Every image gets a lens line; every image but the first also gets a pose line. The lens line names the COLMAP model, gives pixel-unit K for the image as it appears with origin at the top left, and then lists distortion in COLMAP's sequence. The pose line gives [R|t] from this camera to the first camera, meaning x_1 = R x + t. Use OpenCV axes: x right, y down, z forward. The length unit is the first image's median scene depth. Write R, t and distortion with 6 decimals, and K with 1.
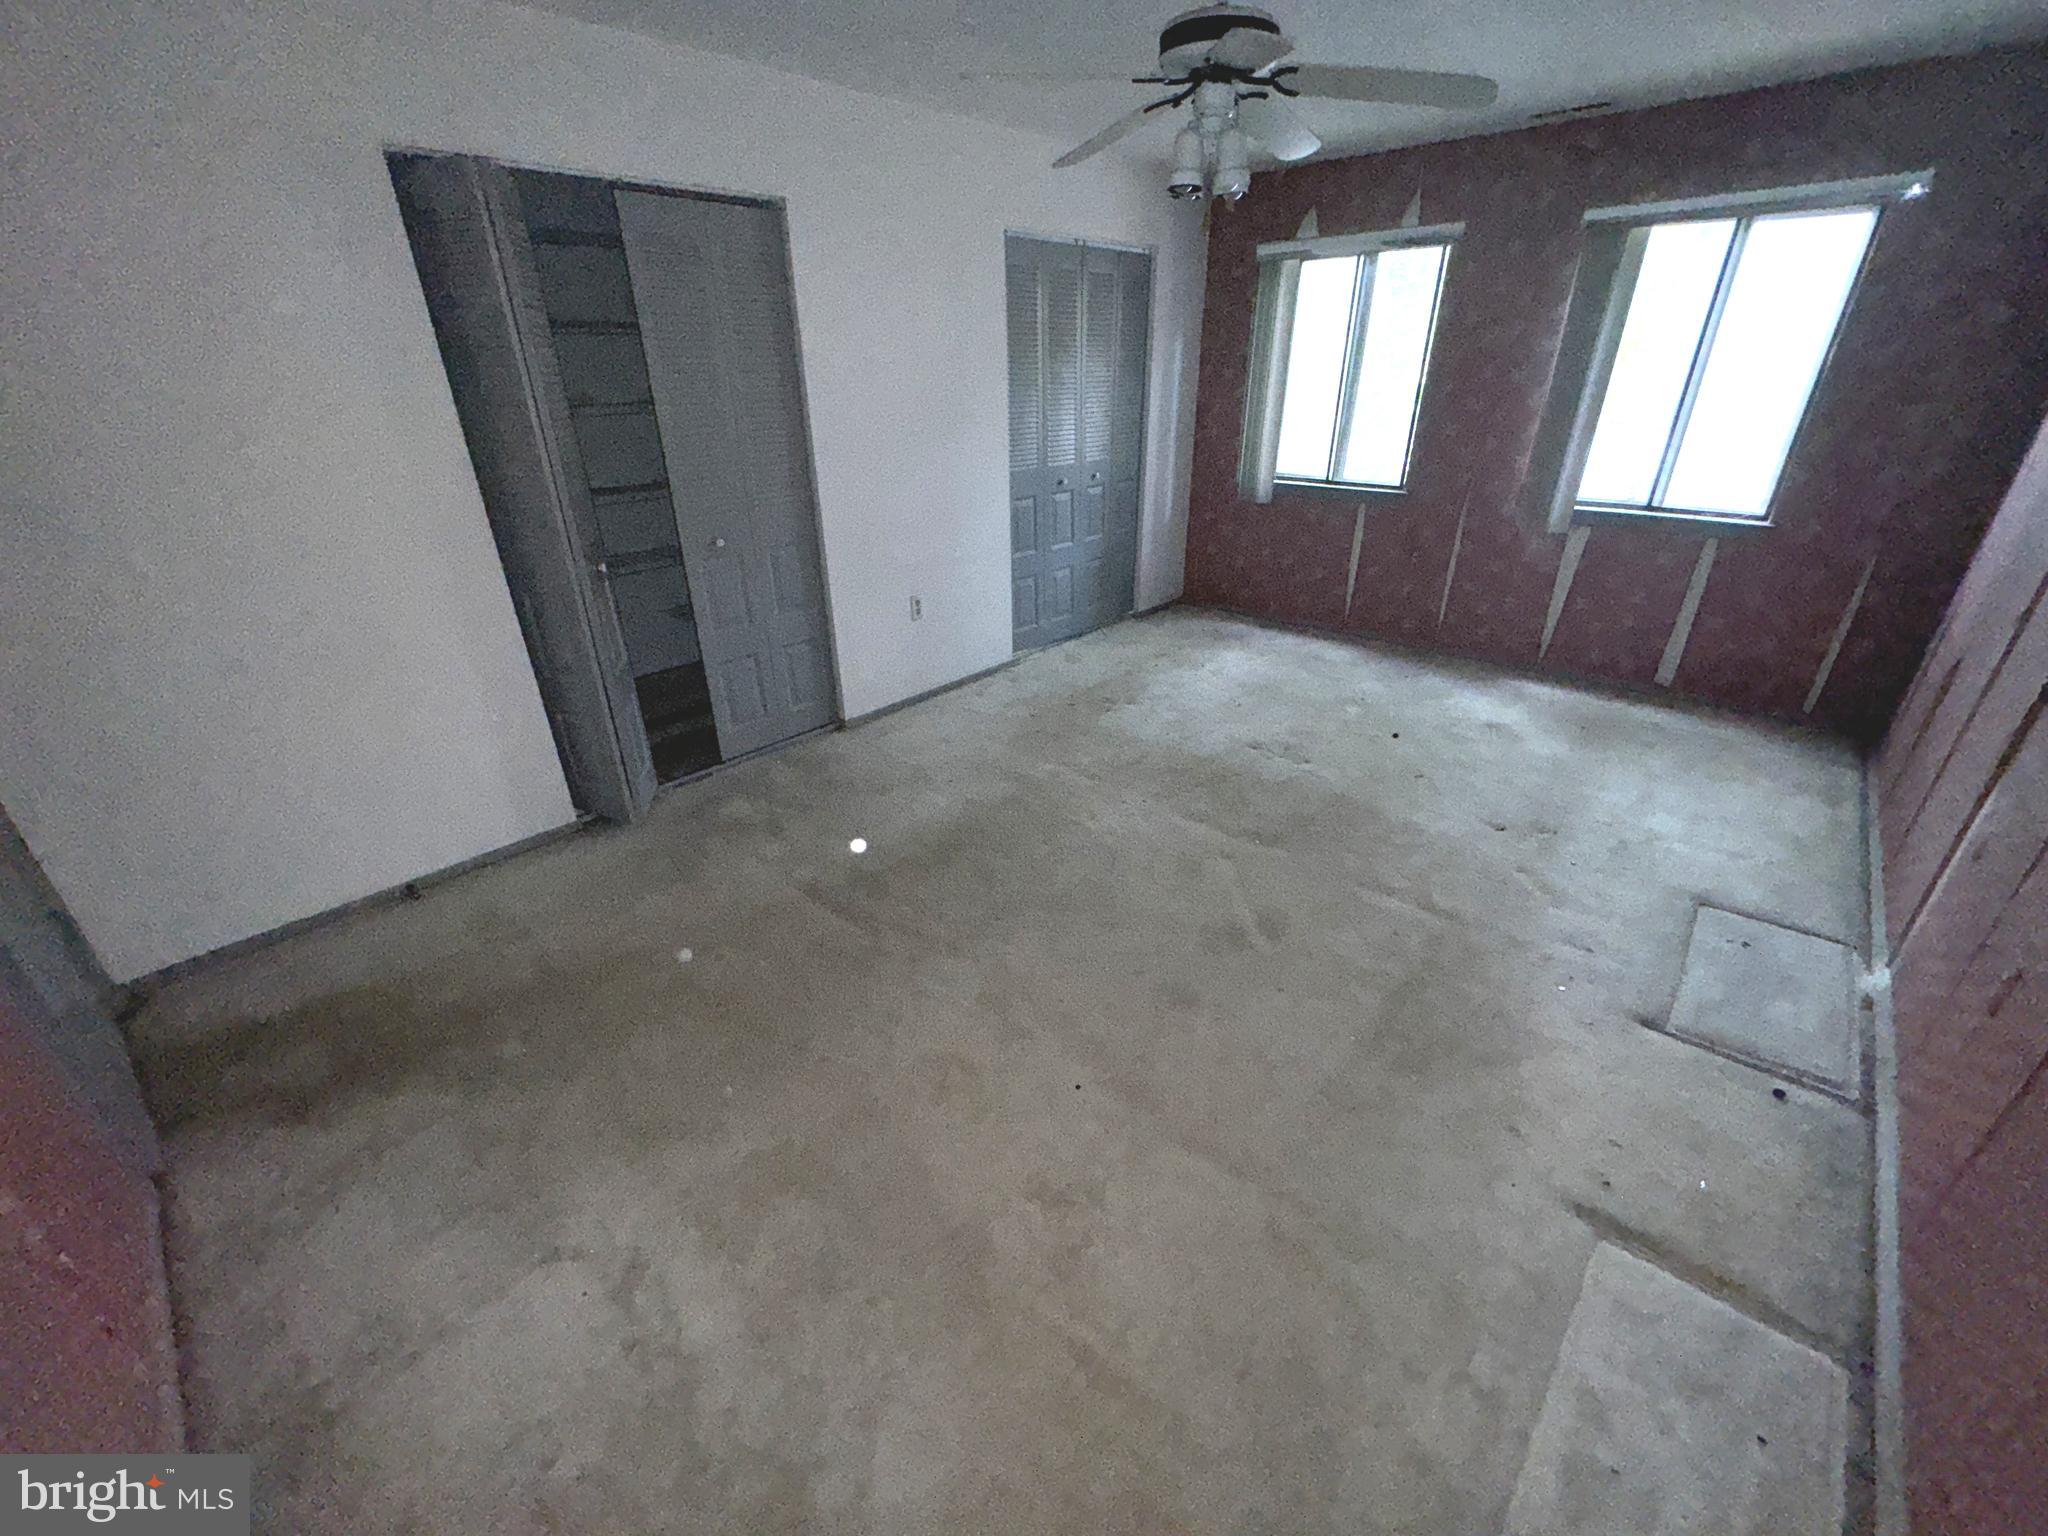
lens RADIAL K [[814.0, 0, 1014.0], [0, 814.0, 775.6], [0, 0, 1]] dist [-0.008797, 0.000307]
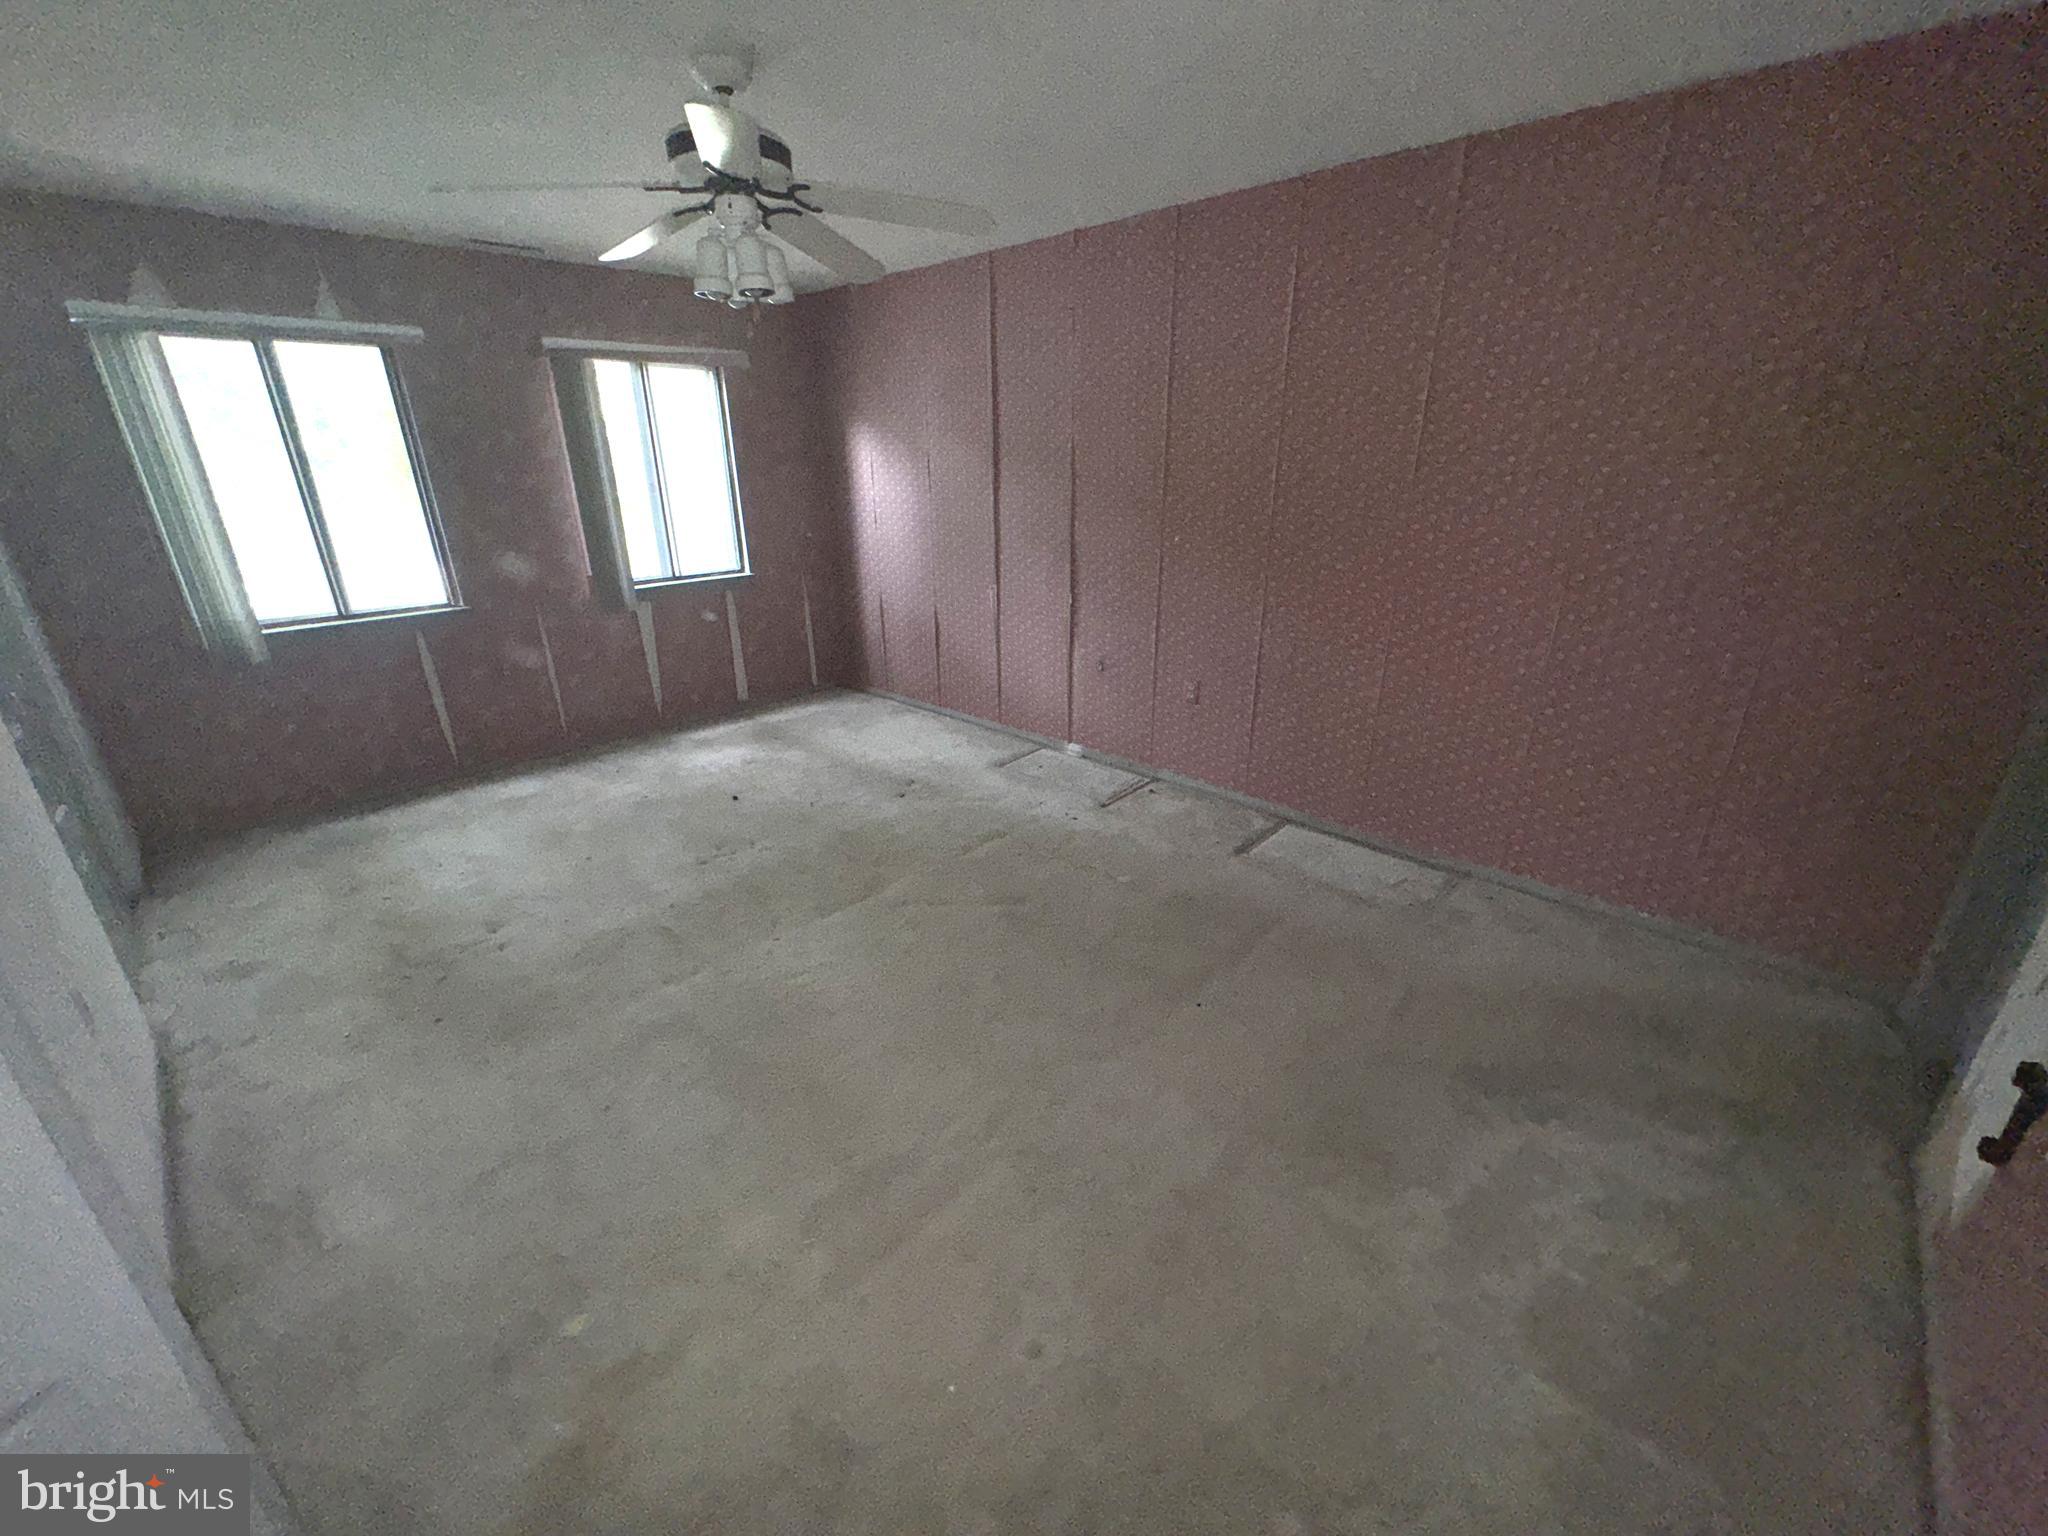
lens RADIAL K [[819.2, 0, 1022.9], [0, 819.2, 768.7], [0, 0, 1]] dist [-0.002721, 0.000614]
pose [[0.012428, -0.343463, 0.939084, -0.479688], [0.466566, 0.832645, 0.298359, -0.207196], [-0.884399, 0.434437, 0.170596, 0.426382]]
